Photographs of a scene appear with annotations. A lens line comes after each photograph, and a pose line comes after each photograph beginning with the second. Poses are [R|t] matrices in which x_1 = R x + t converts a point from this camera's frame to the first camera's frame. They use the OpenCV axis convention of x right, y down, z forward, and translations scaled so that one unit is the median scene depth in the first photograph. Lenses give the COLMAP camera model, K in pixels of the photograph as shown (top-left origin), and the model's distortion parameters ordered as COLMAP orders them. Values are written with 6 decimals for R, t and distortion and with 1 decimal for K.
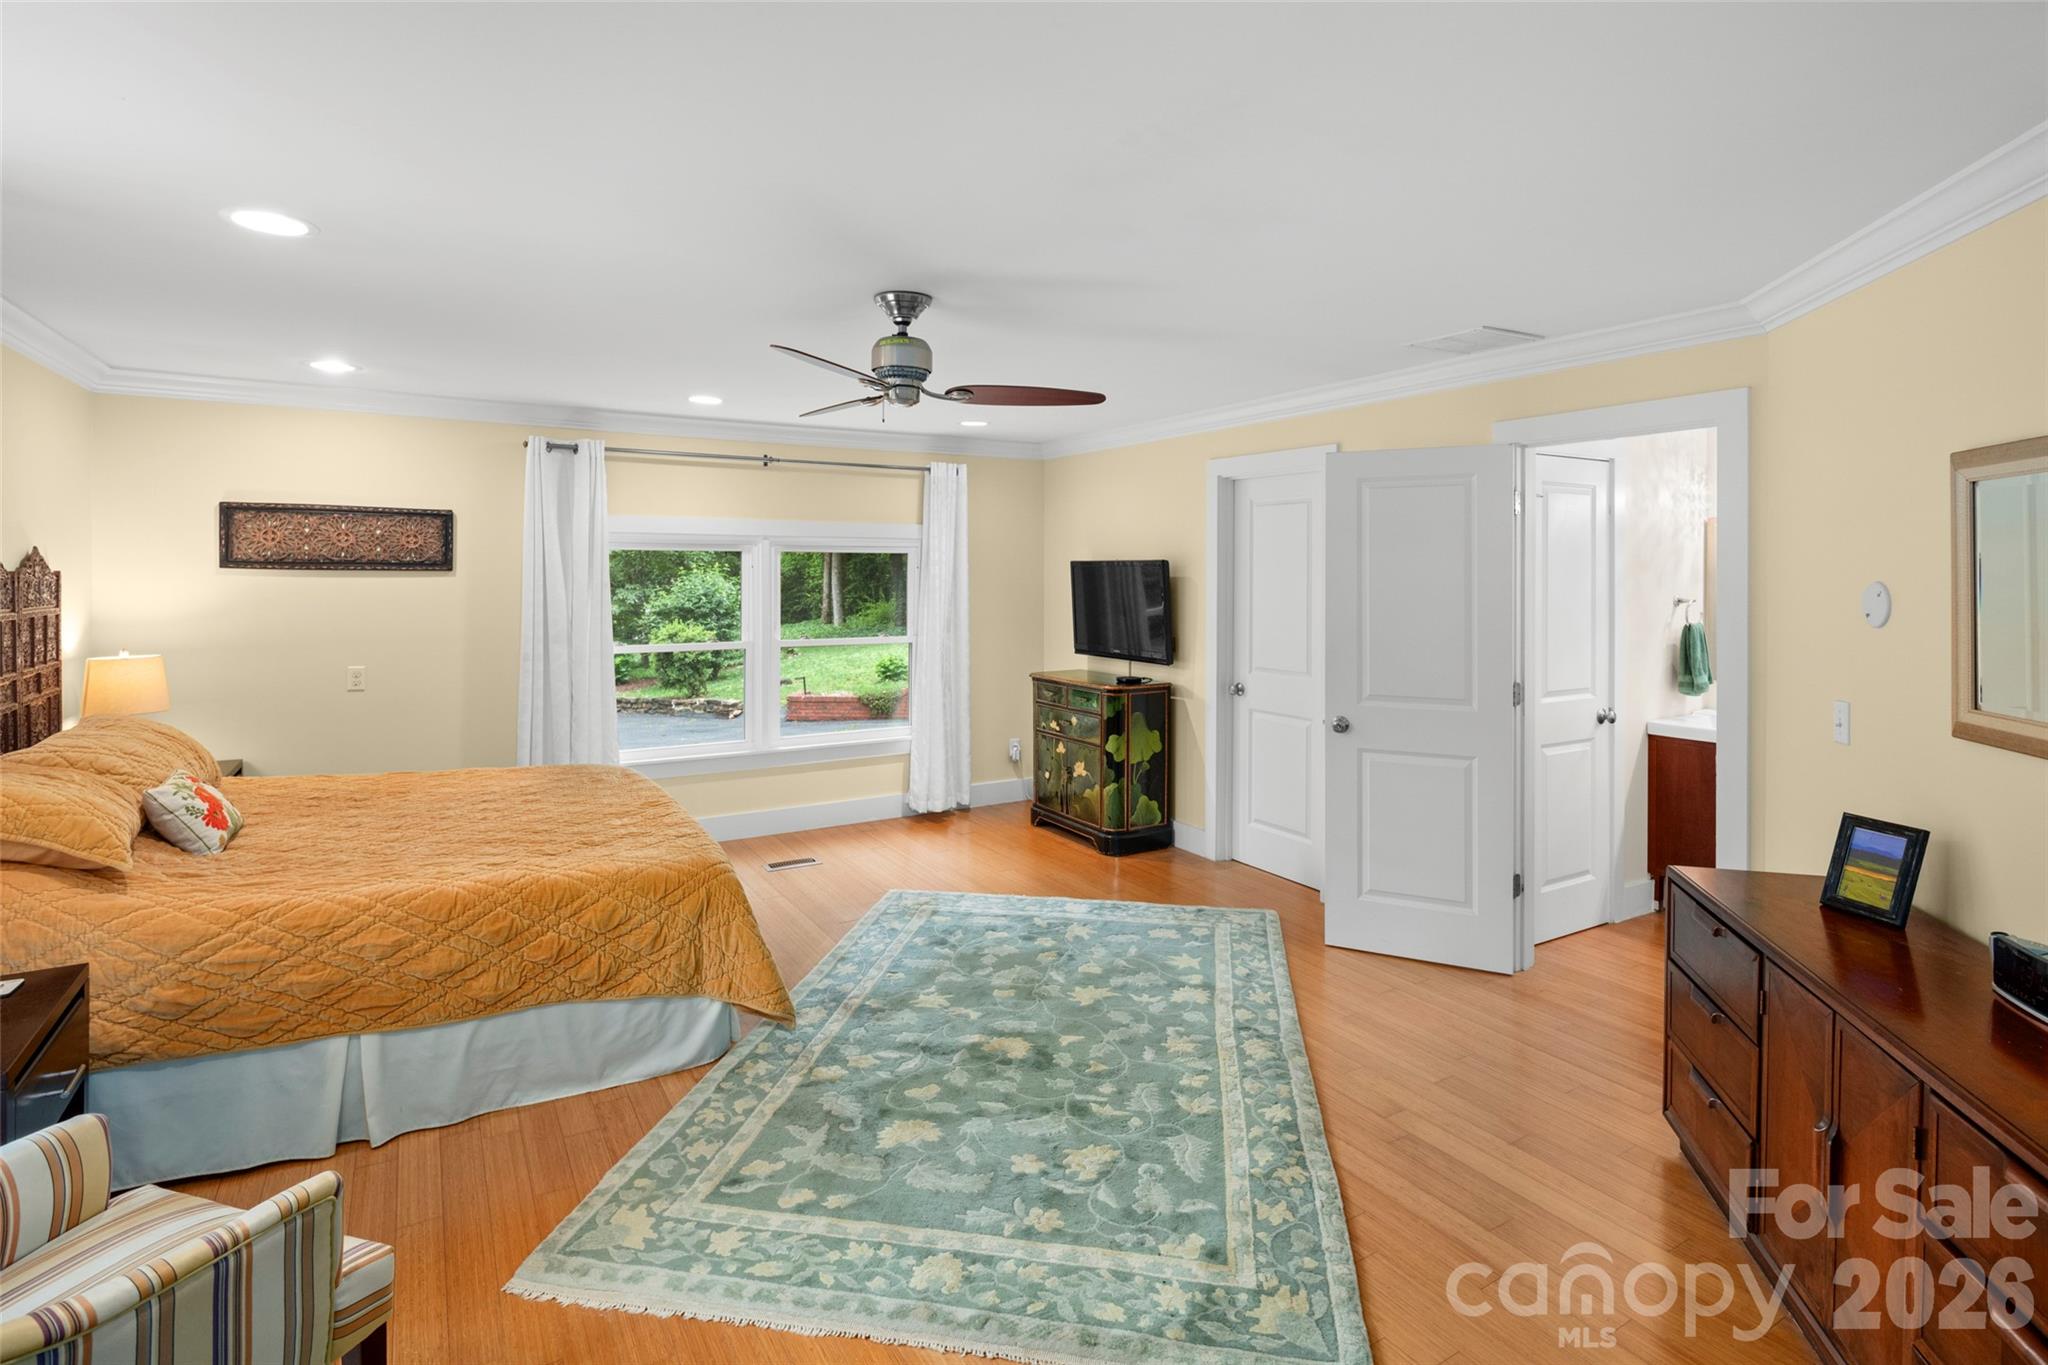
lens RADIAL K [[1024.3, 0, 1025.8], [0, 1024.3, 671.1], [0, 0, 1]] dist [-0.003132, -0.000358]
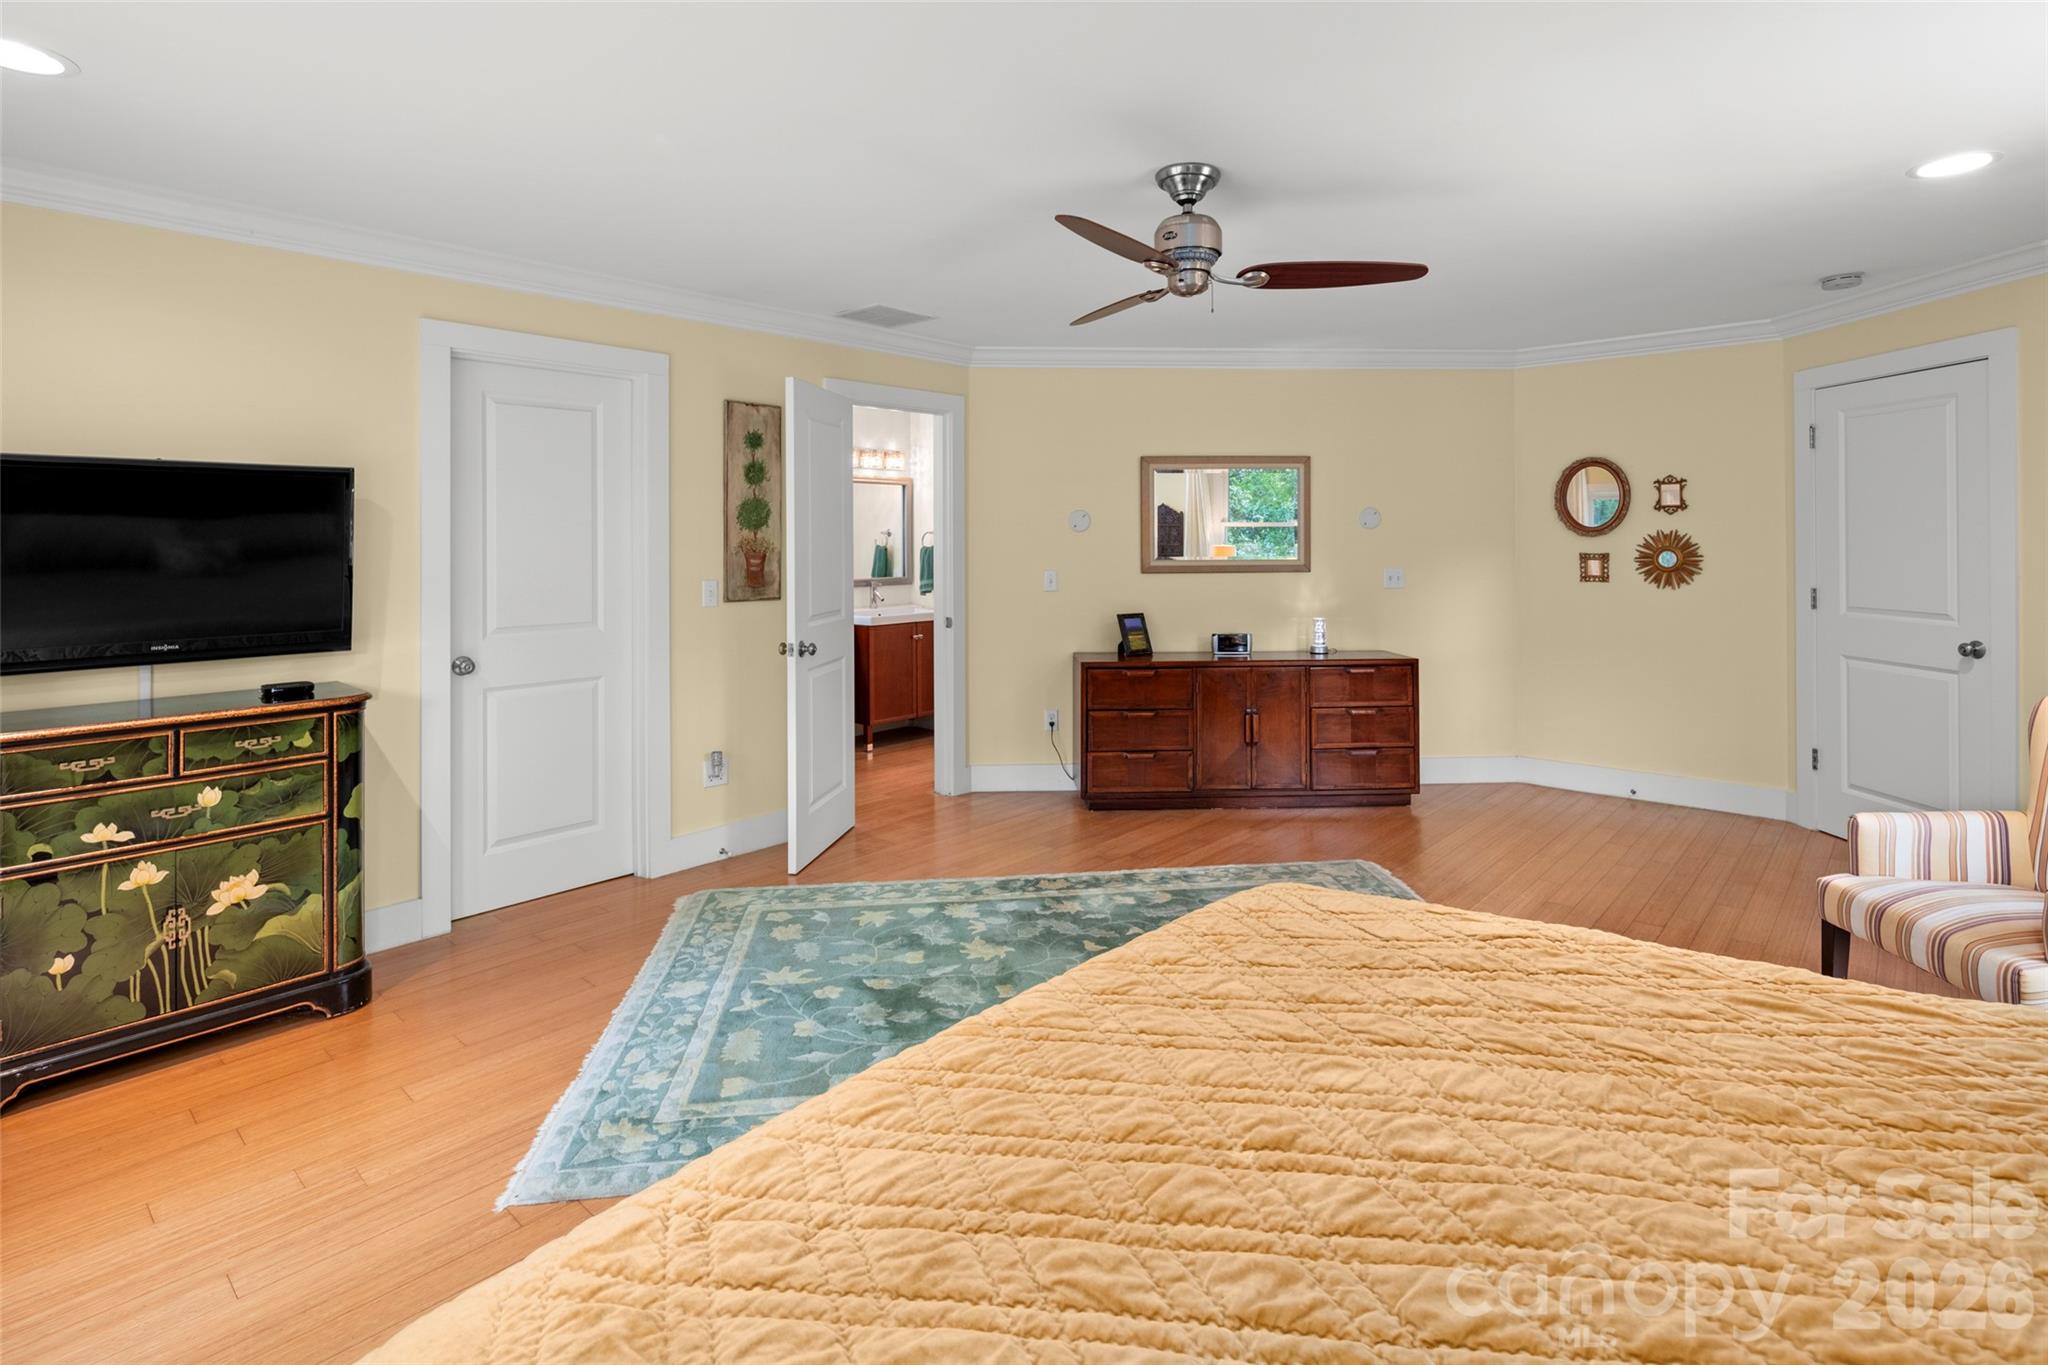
lens RADIAL K [[1004.2, 0, 1039.6], [0, 1004.2, 630.1], [0, 0, 1]] dist [-0.000236, -0.000843]
pose [[-0.319402, -0.073119, 0.944794, -0.535201], [0.106586, 0.987920, 0.112489, -0.040043], [-0.941606, 0.136632, -0.307750, 0.826002]]
